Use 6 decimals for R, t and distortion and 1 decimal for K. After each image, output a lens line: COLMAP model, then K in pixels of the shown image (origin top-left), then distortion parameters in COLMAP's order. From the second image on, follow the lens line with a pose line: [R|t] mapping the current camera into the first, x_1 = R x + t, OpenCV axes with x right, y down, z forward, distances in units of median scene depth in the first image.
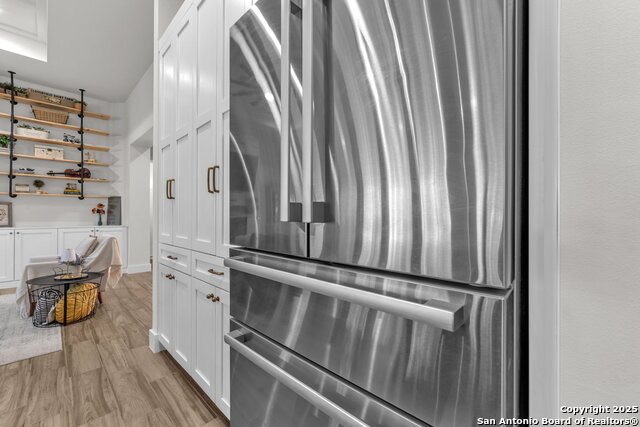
lens RADIAL K [[258.7, 0, 322.4], [0, 258.7, 210.2], [0, 0, 1]] dist [-0.001820, -0.000123]
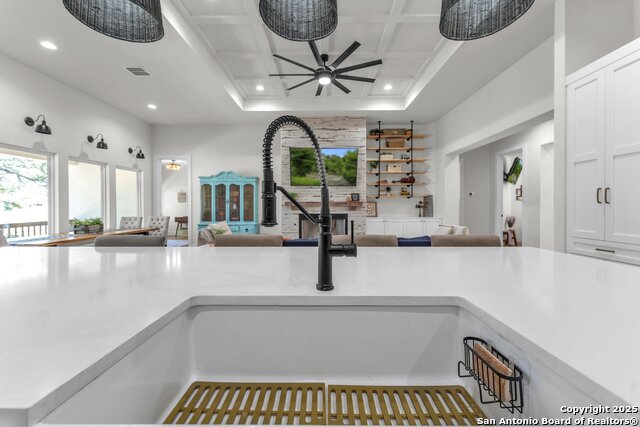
lens RADIAL K [[258.7, 0, 322.4], [0, 258.7, 210.2], [0, 0, 1]] dist [-0.001820, -0.000123]
pose [[0.684533, 0.002721, -0.728976, -0.229078], [0.020551, 0.999524, 0.023029, -0.020499], [0.728692, -0.030746, 0.684151, -0.330027]]
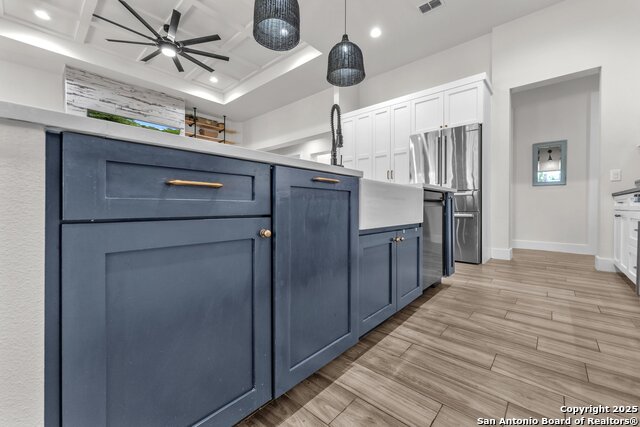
lens RADIAL K [[257.7, 0, 320.0], [0, 257.7, 213.5], [0, 0, 1]] dist [0.001243, -0.000057]
pose [[0.999570, -0.004509, 0.028973, -0.389252], [0.003089, 0.998800, 0.048871, 0.053499], [-0.029159, -0.048760, 0.998385, -0.602888]]
